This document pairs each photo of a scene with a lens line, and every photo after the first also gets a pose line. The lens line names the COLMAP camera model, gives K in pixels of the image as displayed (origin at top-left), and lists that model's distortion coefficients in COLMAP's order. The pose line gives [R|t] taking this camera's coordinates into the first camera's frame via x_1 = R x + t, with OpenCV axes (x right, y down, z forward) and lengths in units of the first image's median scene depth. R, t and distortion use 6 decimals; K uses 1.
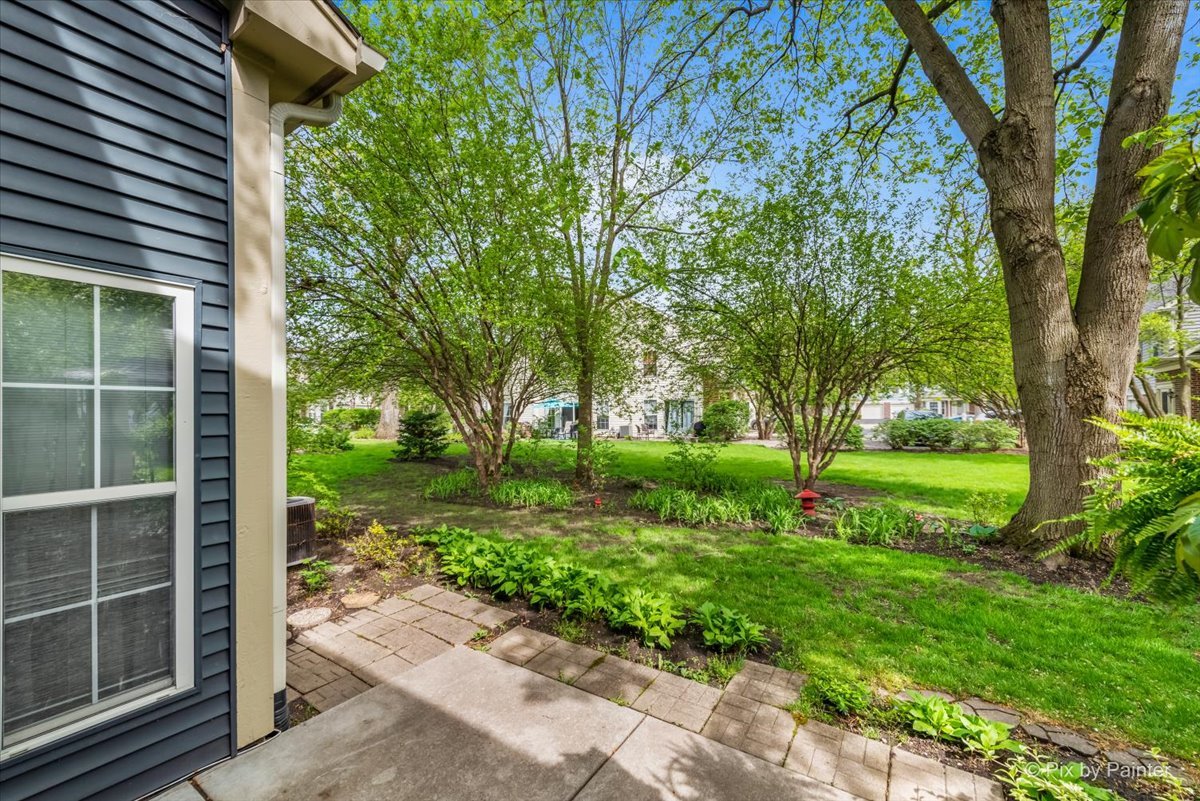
lens RADIAL K [[476.9, 0, 590.0], [0, 476.9, 402.2], [0, 0, 1]] dist [0.015237, -0.004462]
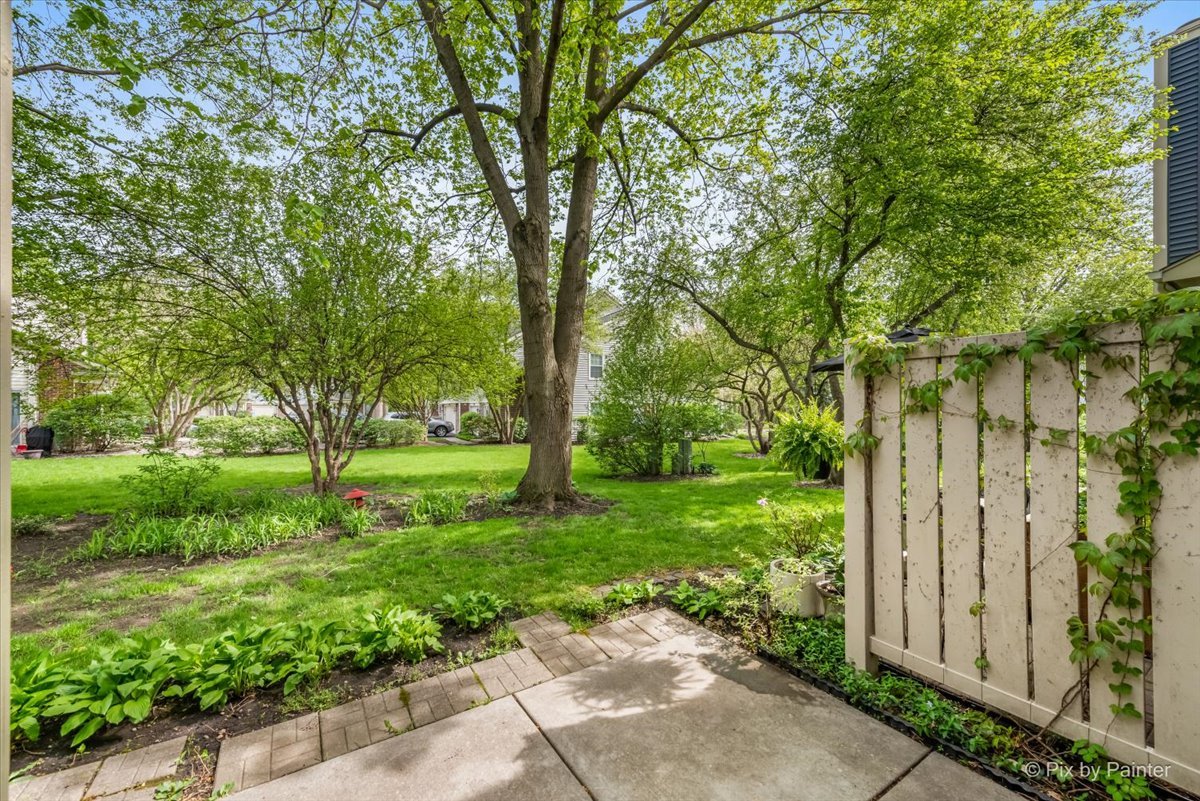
lens RADIAL K [[476.9, 0, 596.9], [0, 476.9, 402.7], [0, 0, 1]] dist [0.015237, -0.004462]
pose [[0.387466, 0.025854, 0.921521, -0.553060], [-0.023865, 0.999553, -0.018009, 0.013634], [-0.921575, -0.015014, 0.387910, 0.291610]]
